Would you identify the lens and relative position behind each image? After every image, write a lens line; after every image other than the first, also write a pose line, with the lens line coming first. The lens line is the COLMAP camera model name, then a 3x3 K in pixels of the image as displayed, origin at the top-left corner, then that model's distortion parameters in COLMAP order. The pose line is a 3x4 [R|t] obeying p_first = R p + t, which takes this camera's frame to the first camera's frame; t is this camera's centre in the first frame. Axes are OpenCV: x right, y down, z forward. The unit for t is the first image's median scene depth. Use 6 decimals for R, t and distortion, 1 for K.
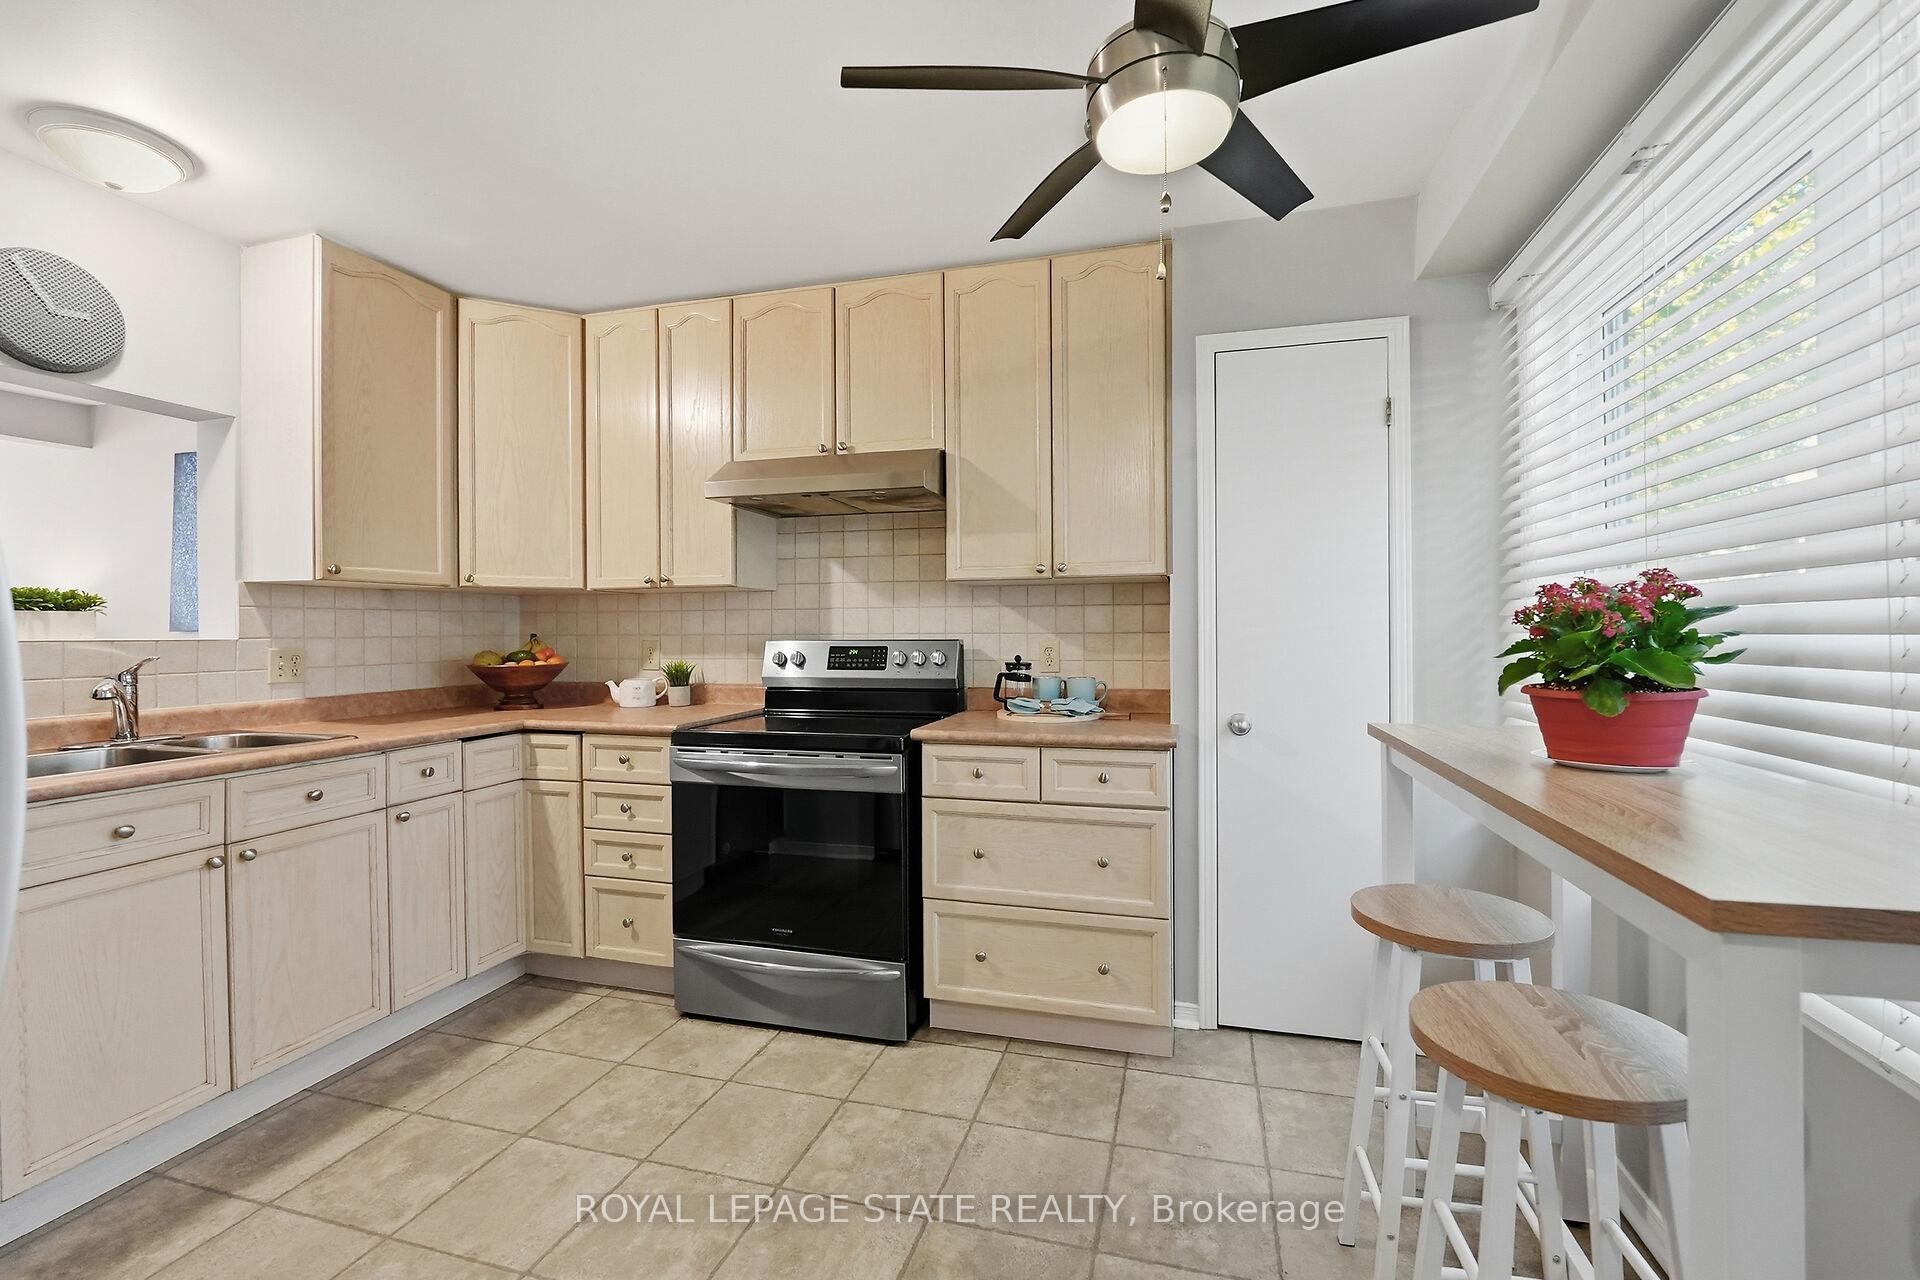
lens RADIAL K [[814.2, 0, 960.0], [0, 814.2, 640.0], [0, 0, 1]] dist [0.000492, -0.006425]
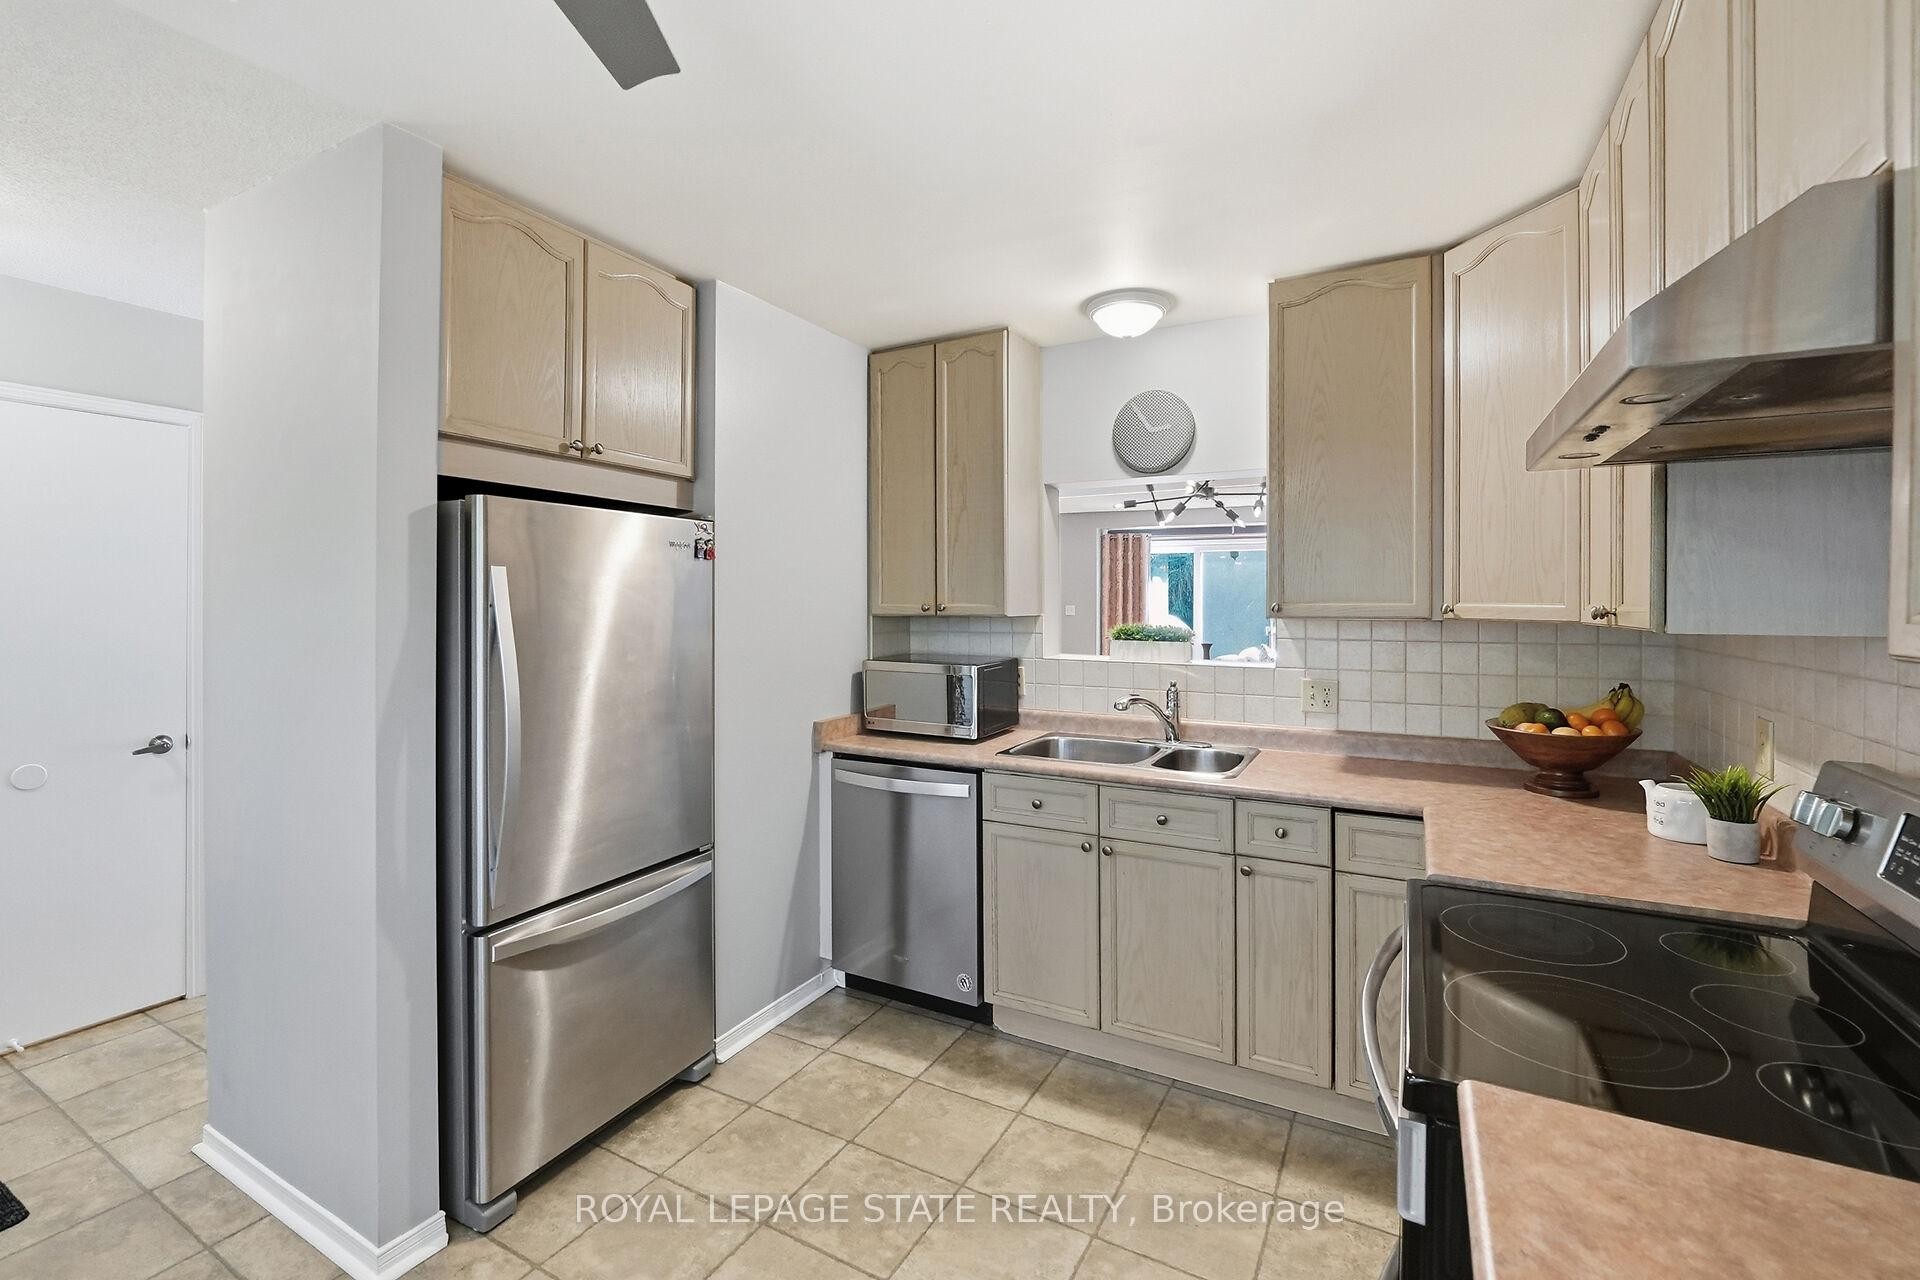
lens RADIAL K [[829.3, 0, 945.6], [0, 829.3, 619.4], [0, 0, 1]] dist [-0.001801, 0.010305]
pose [[-0.216225, 0.026214, -0.975992, 0.309667], [-0.012504, 0.999483, 0.029615, -0.093885], [0.976264, 0.018607, -0.215785, 0.784824]]
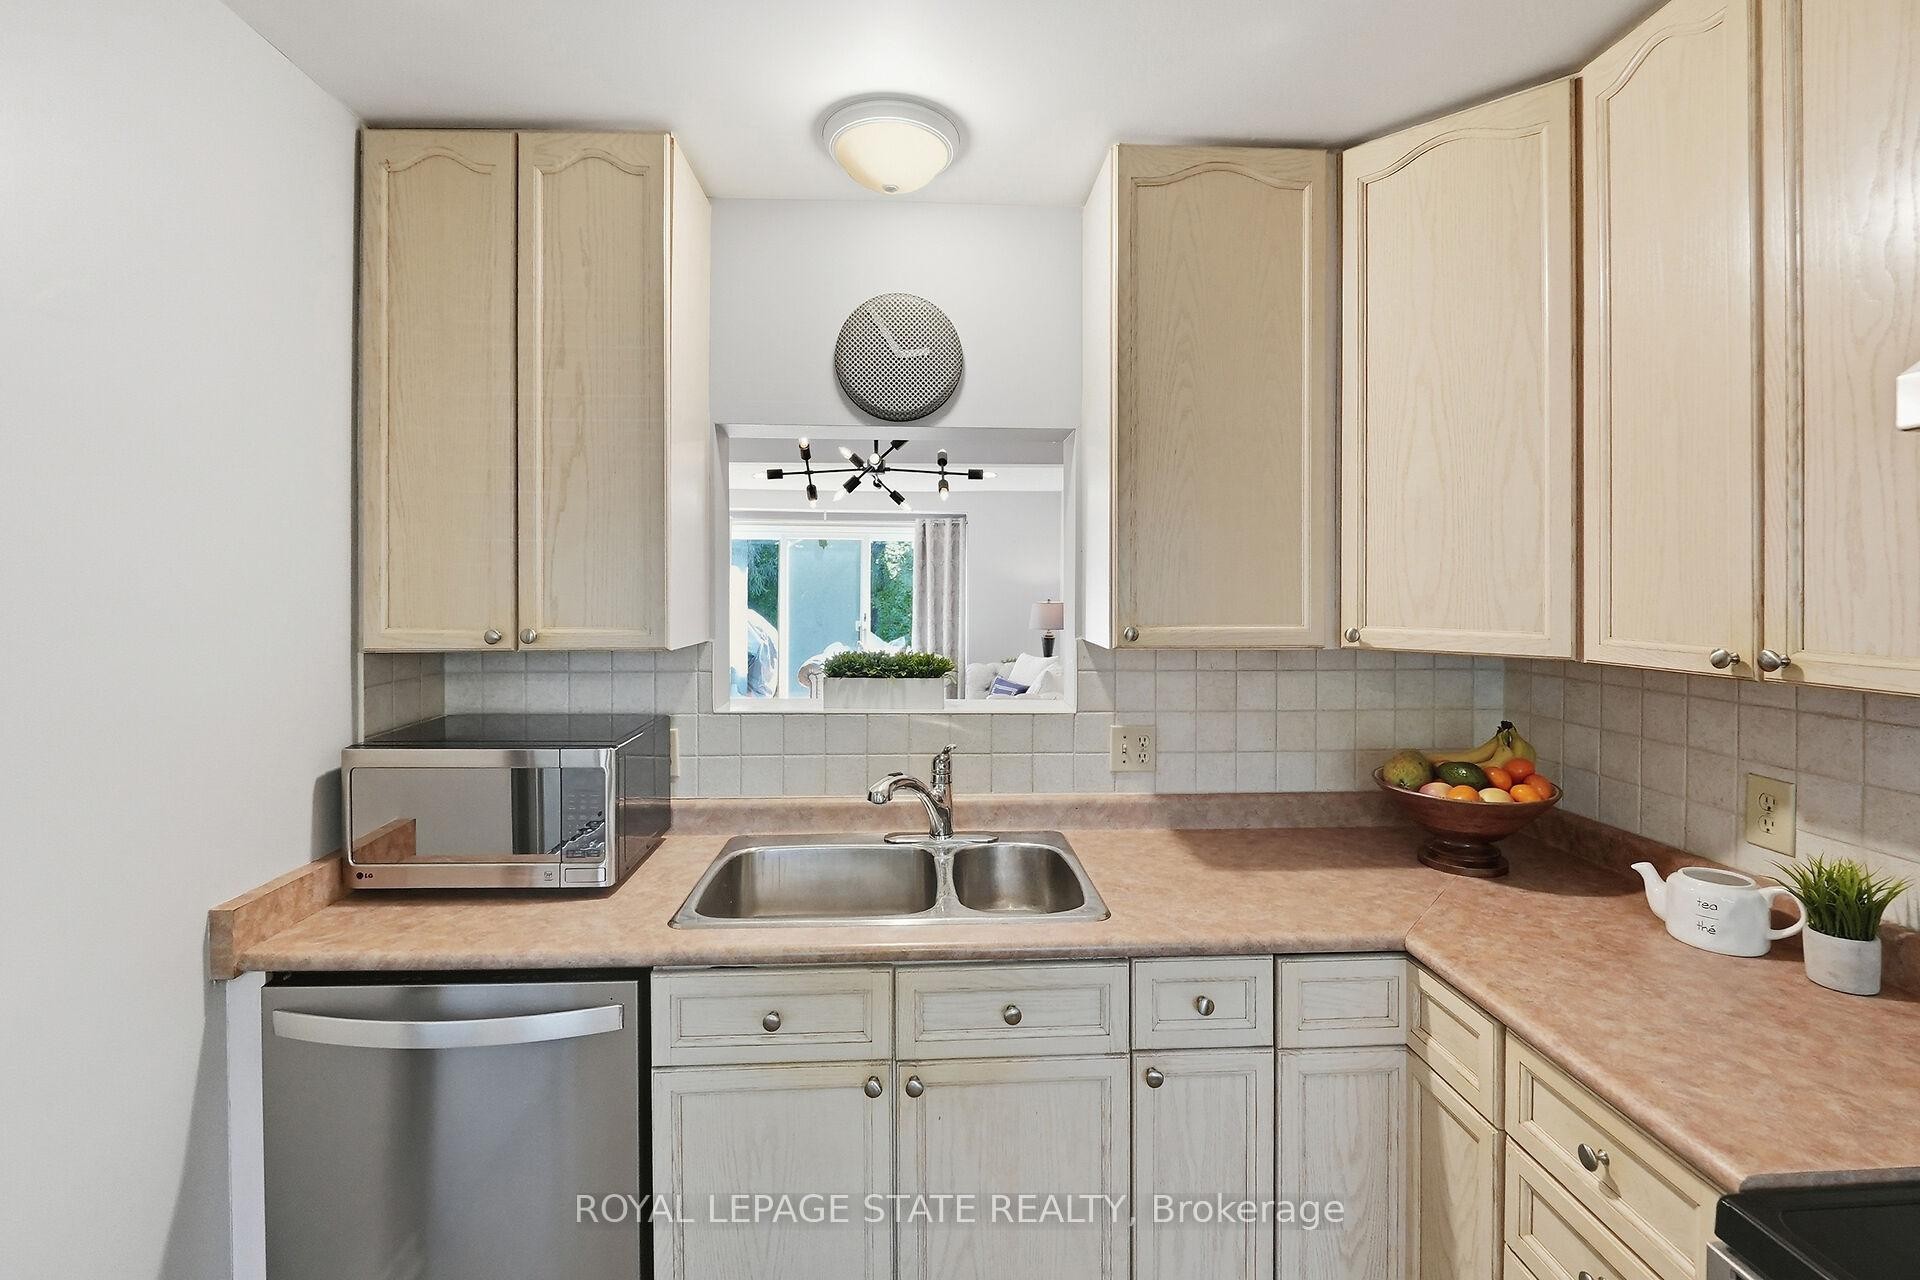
lens RADIAL K [[851.0, 0, 974.6], [0, 851.0, 590.7], [0, 0, 1]] dist [0.000120, -0.007098]
pose [[0.343041, 0.007356, -0.939291, -0.149332], [-0.015212, 0.999882, 0.002275, -0.116816], [0.939197, 0.013508, 0.343113, 0.610785]]
